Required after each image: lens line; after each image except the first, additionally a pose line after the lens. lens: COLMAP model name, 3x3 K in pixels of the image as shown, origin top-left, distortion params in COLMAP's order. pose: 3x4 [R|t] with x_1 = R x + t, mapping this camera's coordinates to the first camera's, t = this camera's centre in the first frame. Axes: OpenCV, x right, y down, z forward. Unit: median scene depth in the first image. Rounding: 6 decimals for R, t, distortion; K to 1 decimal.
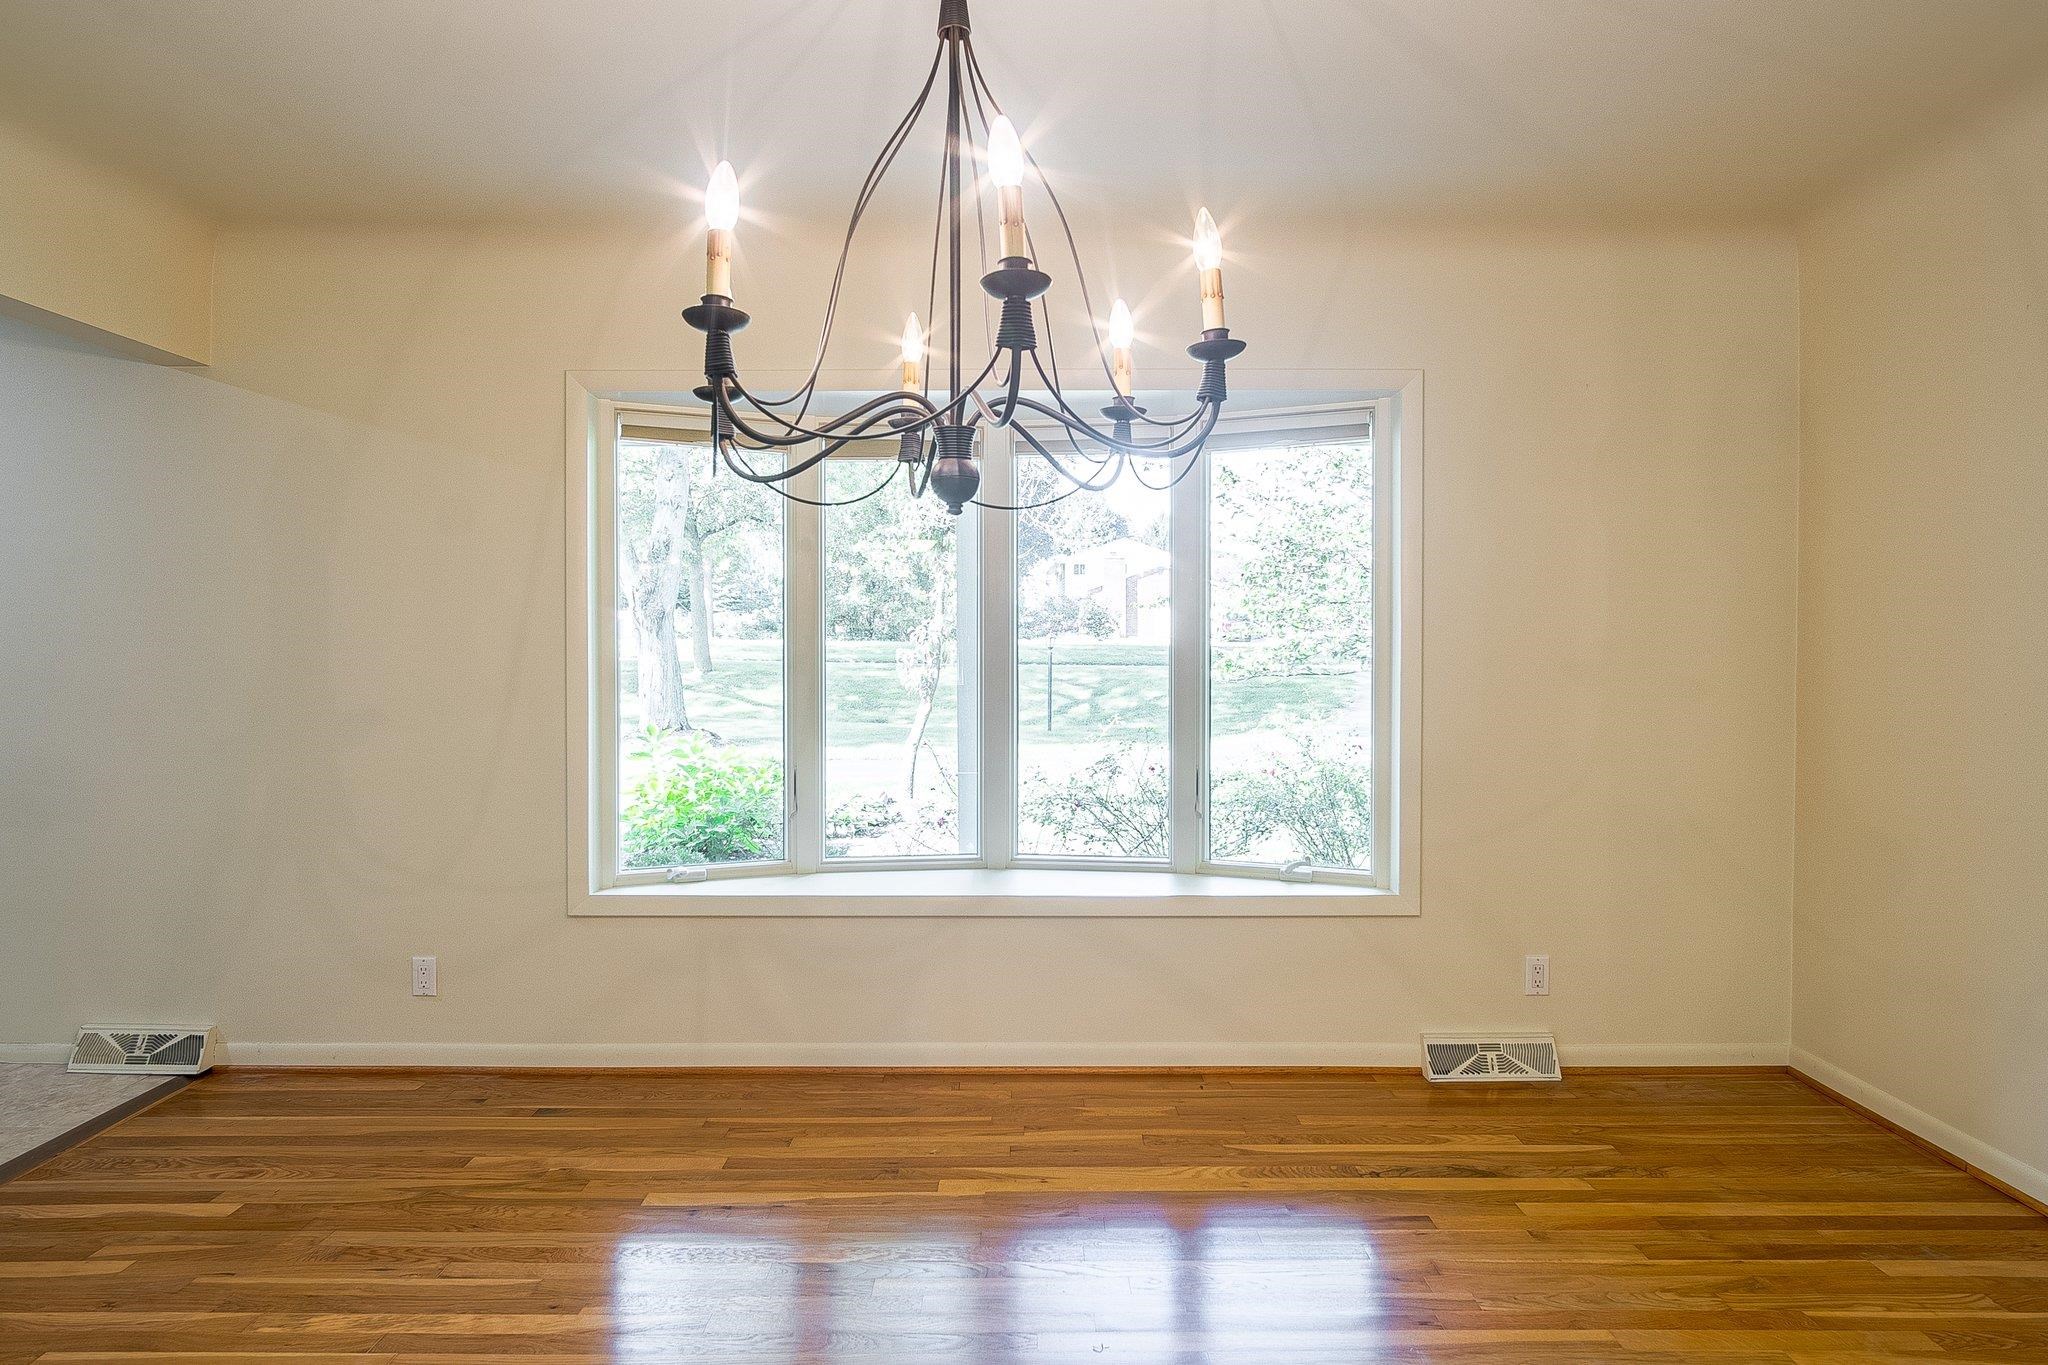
lens RADIAL K [[1094.1, 0, 1024.0], [0, 1094.1, 682.5], [0, 0, 1]] dist [-0.020859, 0.009677]
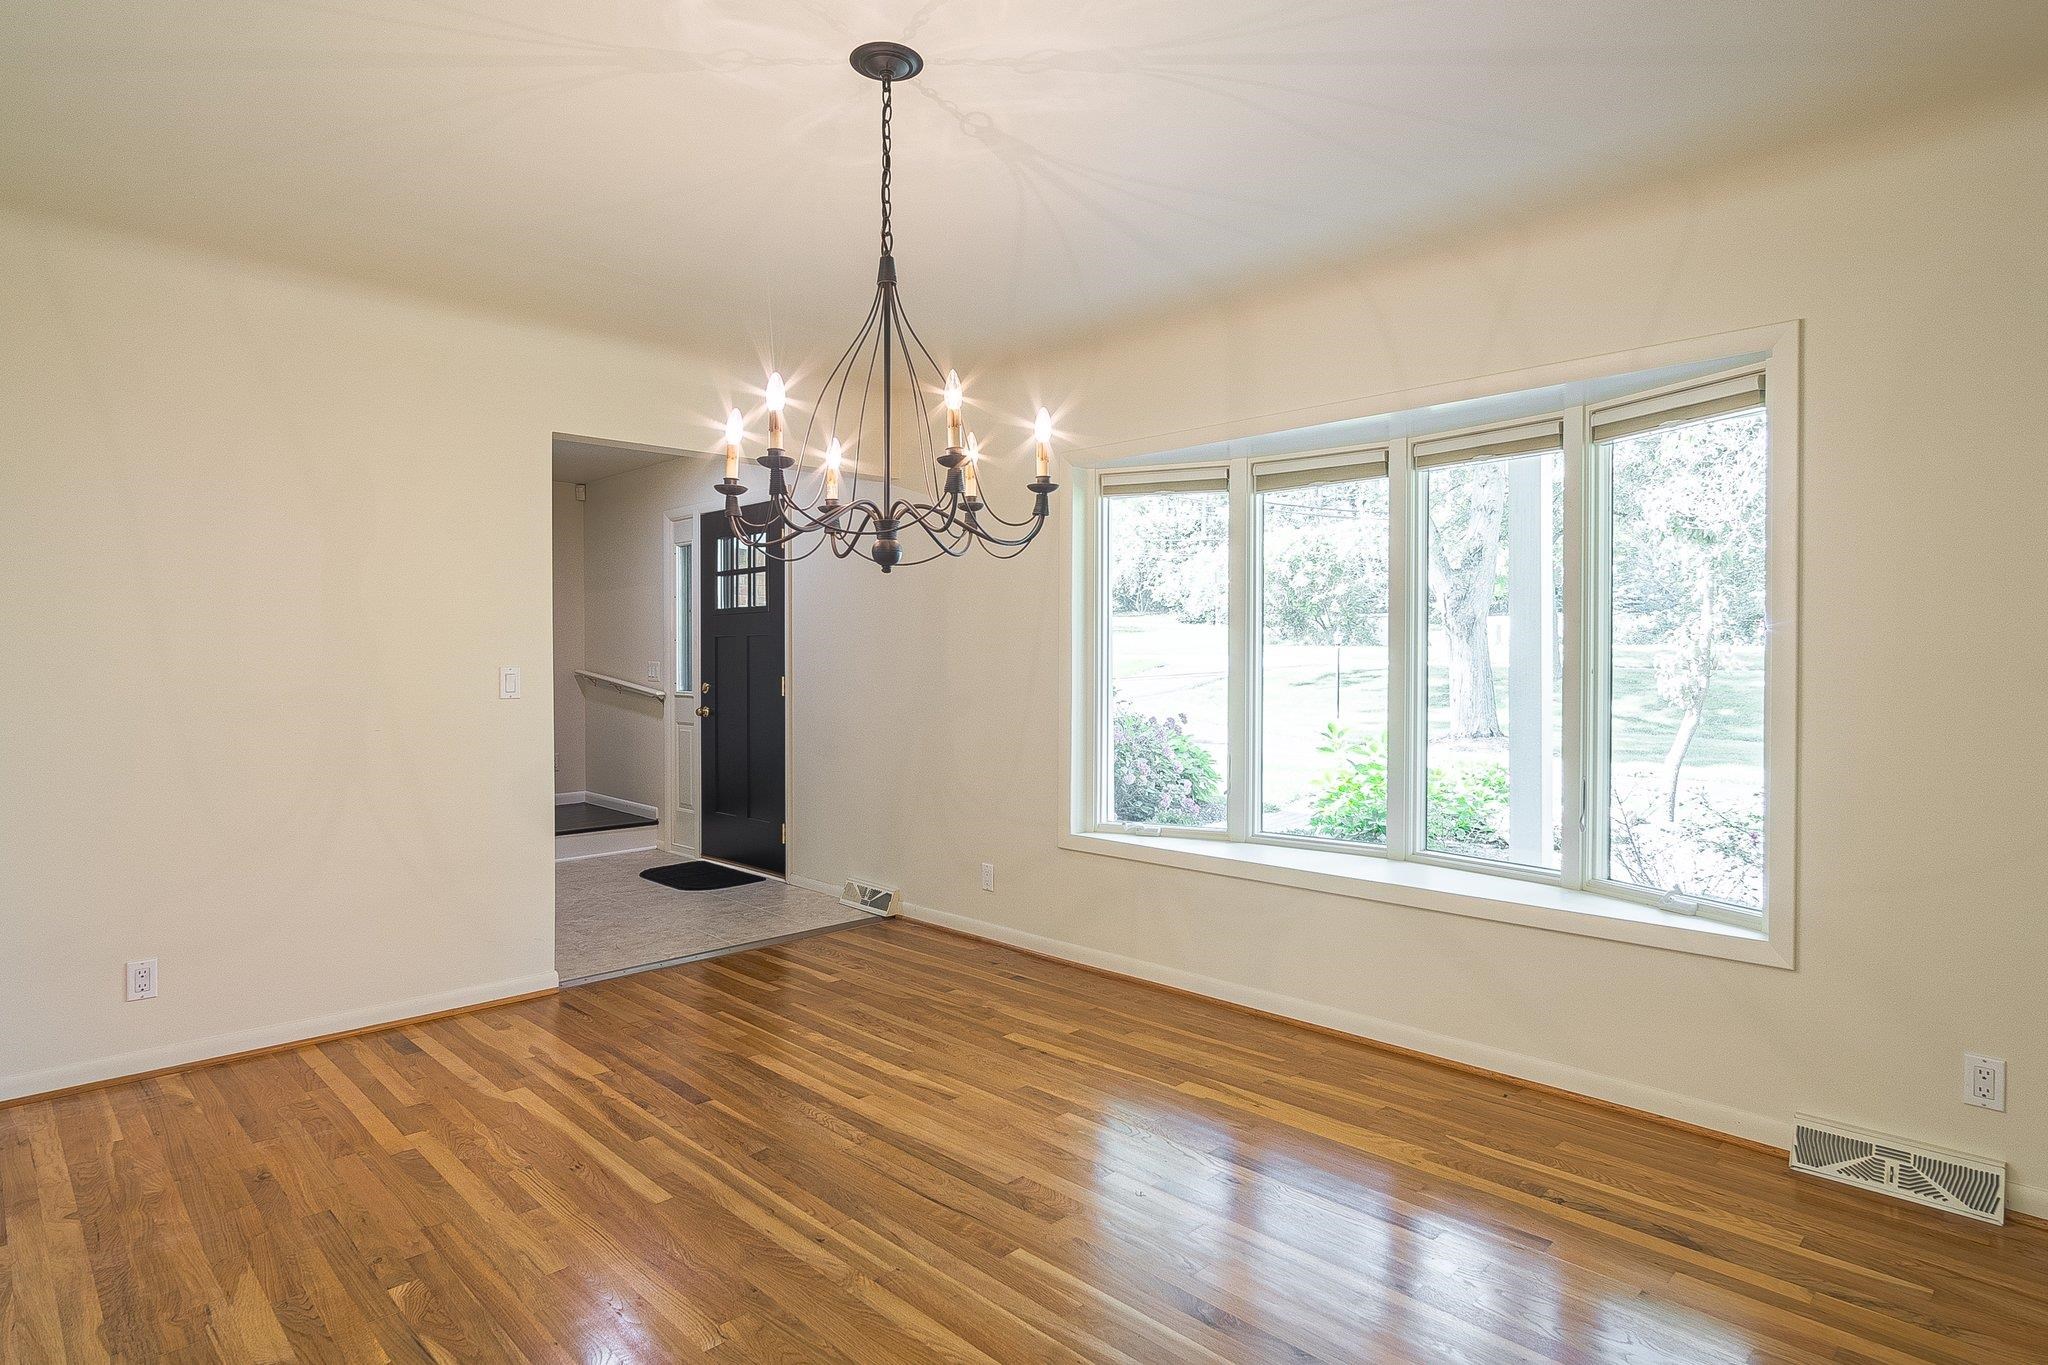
lens RADIAL K [[1094.1, 0, 1024.0], [0, 1094.1, 682.5], [0, 0, 1]] dist [-0.020859, 0.009677]
pose [[0.704846, 0.016376, -0.709171, 0.553100], [-0.020288, 0.999790, 0.002923, 0.001998], [0.709070, 0.012327, 0.705030, -0.011655]]
